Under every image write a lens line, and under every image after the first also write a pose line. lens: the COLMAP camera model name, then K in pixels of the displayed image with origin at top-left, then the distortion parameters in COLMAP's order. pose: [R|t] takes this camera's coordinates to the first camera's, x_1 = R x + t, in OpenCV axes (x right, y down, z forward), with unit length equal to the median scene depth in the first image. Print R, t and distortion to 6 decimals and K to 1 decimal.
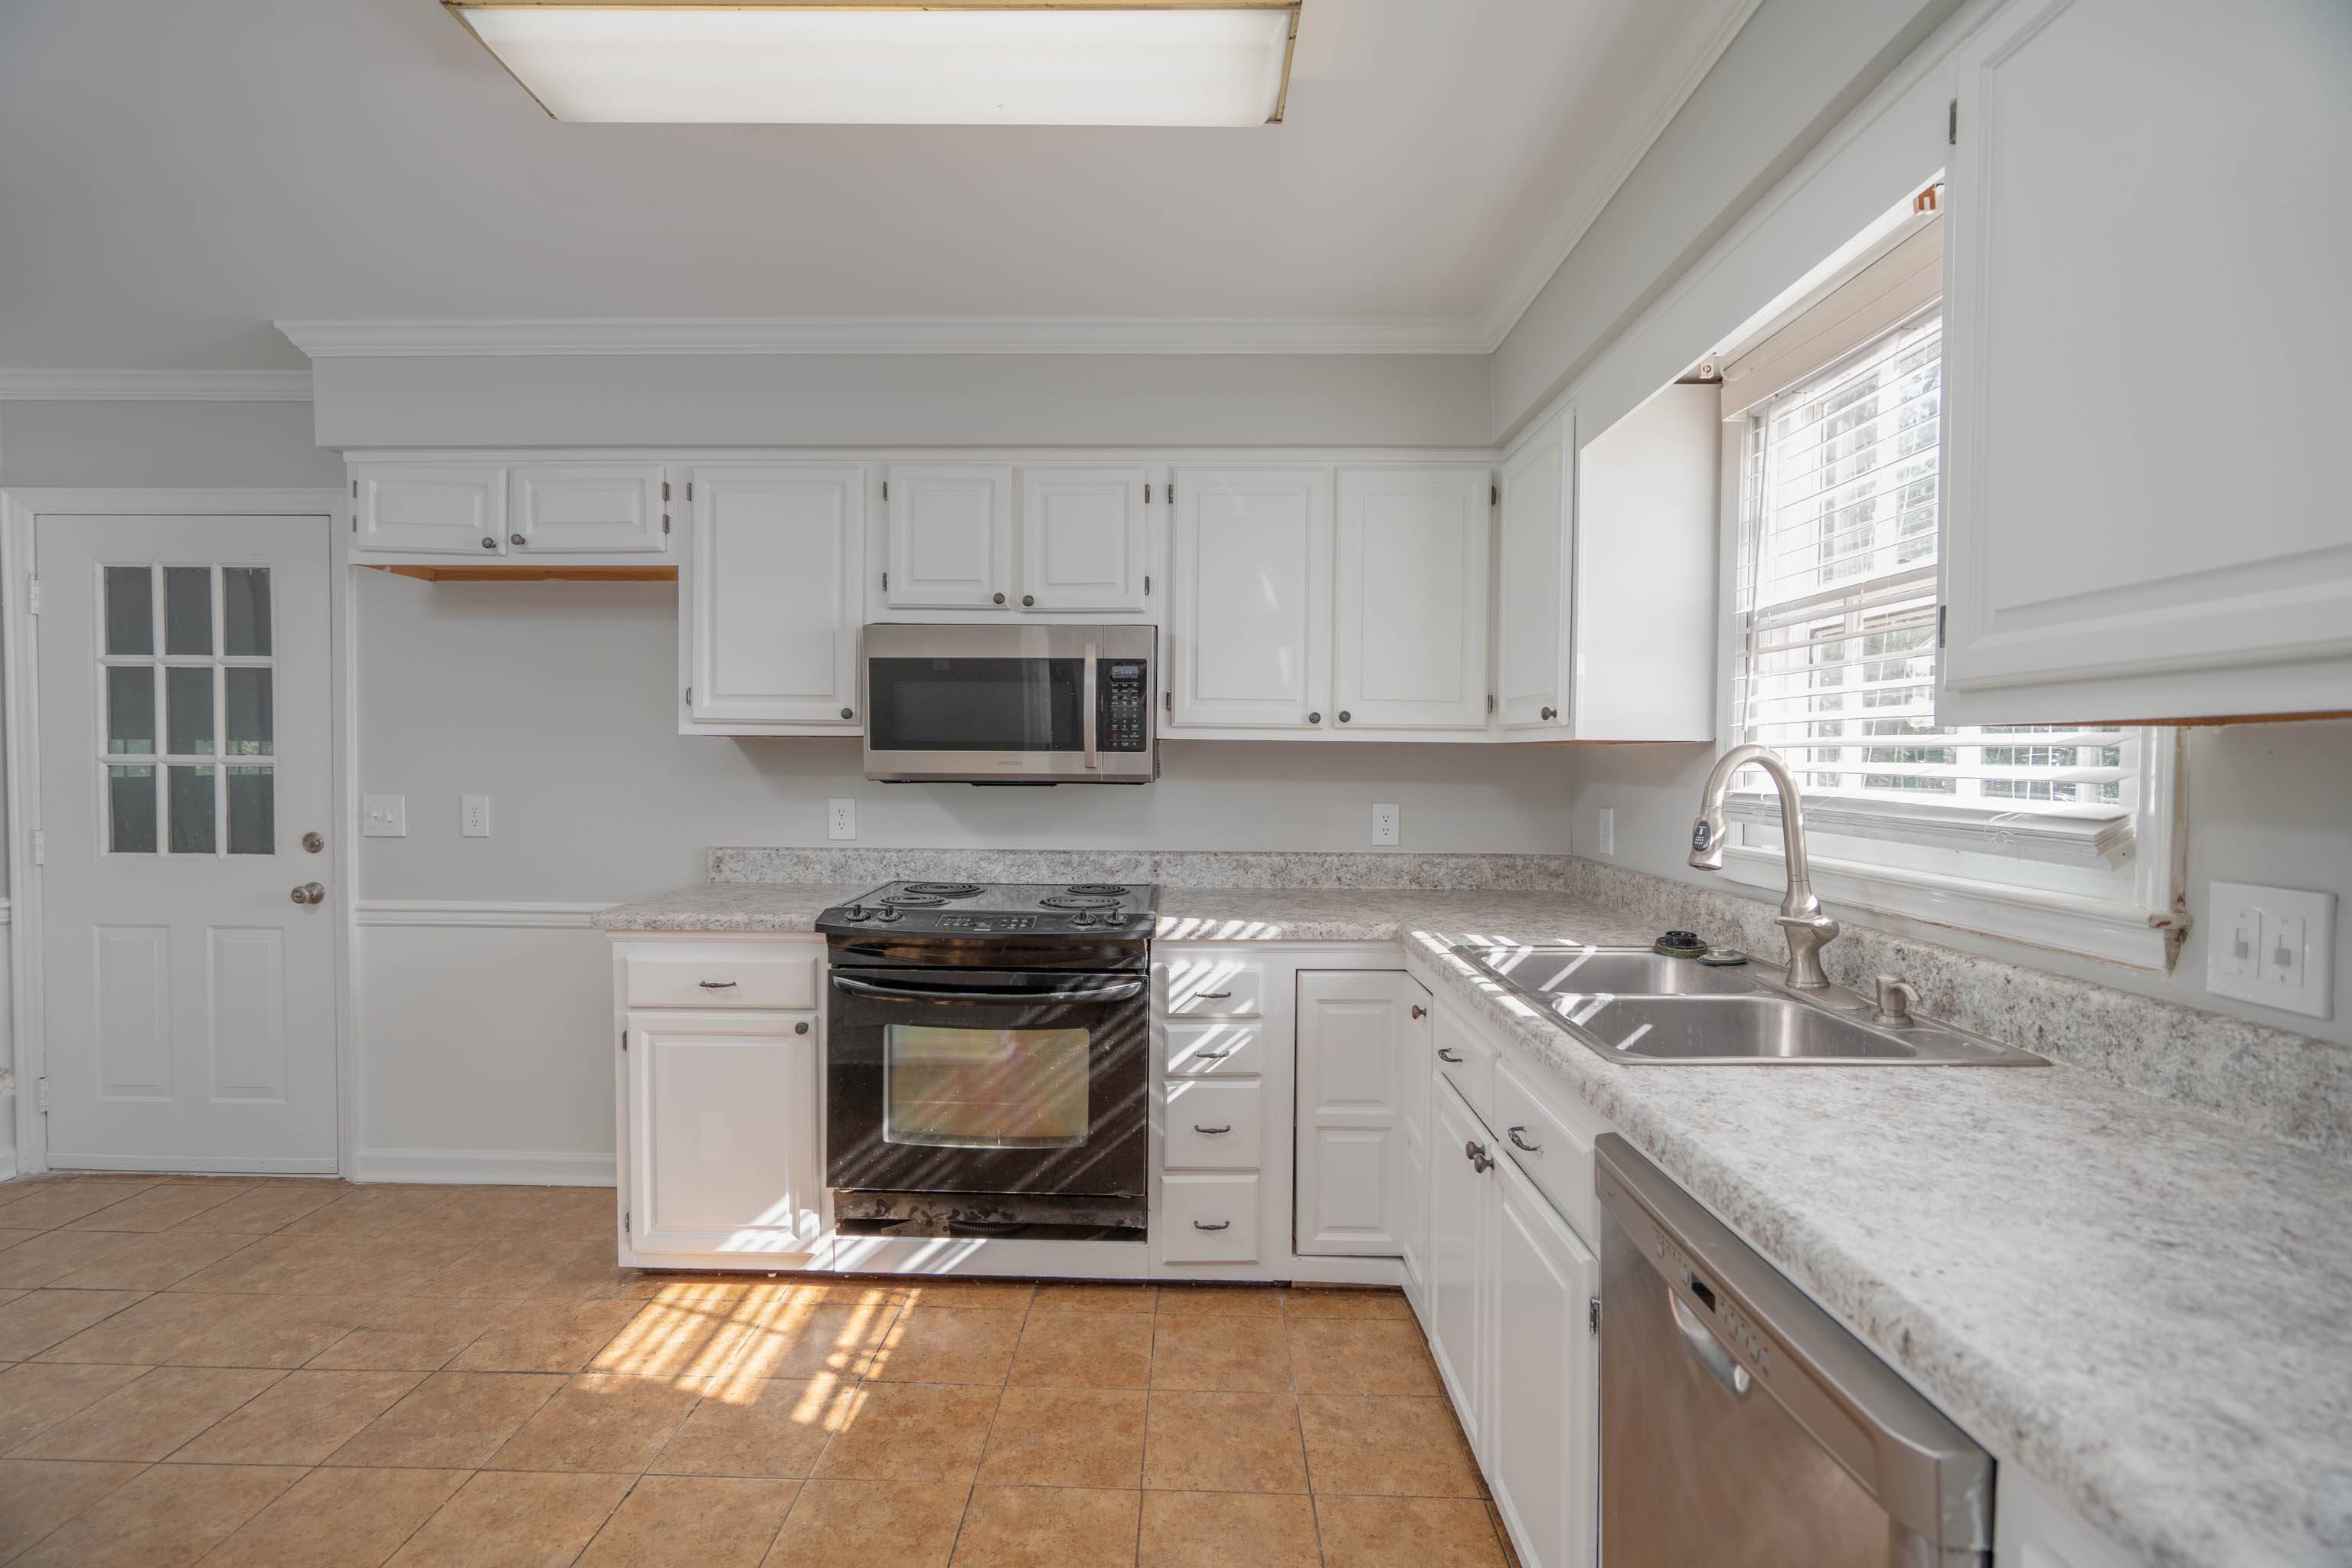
lens RADIAL K [[1069.6, 0, 1171.4], [0, 1069.6, 779.2], [0, 0, 1]] dist [0.009332, 0.000675]
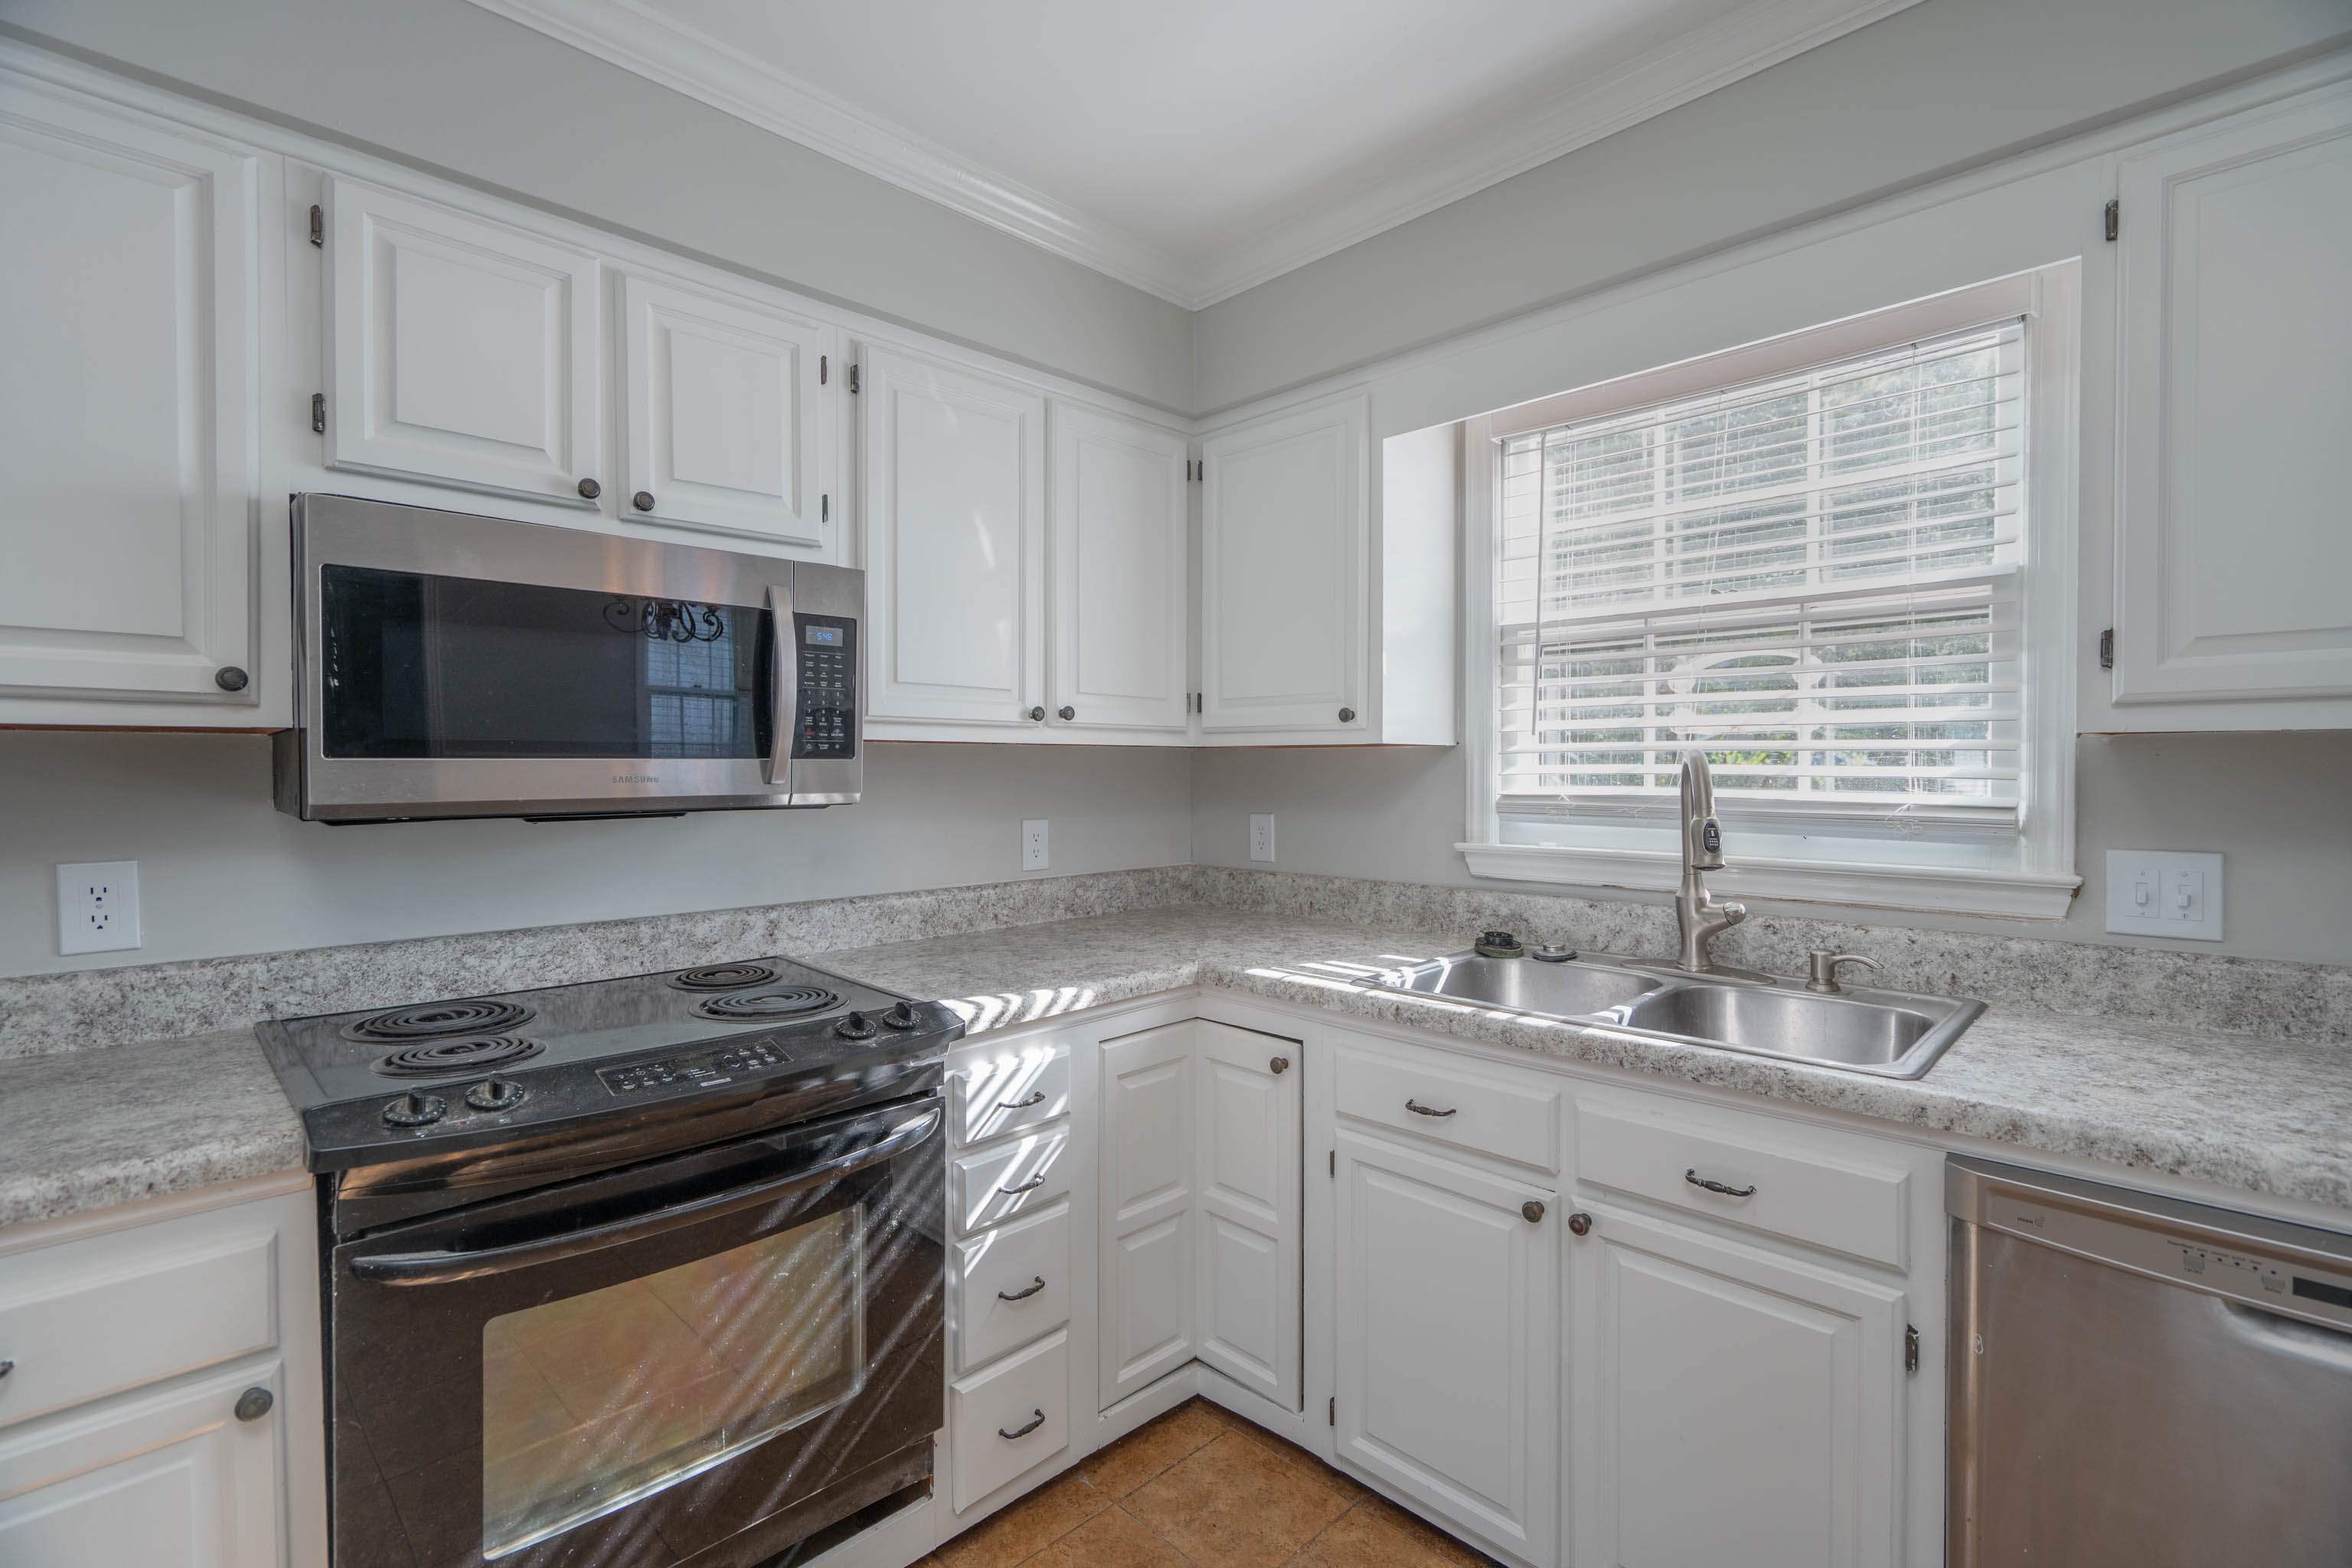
lens RADIAL K [[1069.6, 0, 1171.4], [0, 1069.6, 779.2], [0, 0, 1]] dist [0.009332, 0.000675]
pose [[0.694258, -0.018537, 0.719487, -0.394987], [0.020974, 0.999765, 0.005520, -0.013168], [-0.719420, 0.011258, 0.694484, 0.427320]]
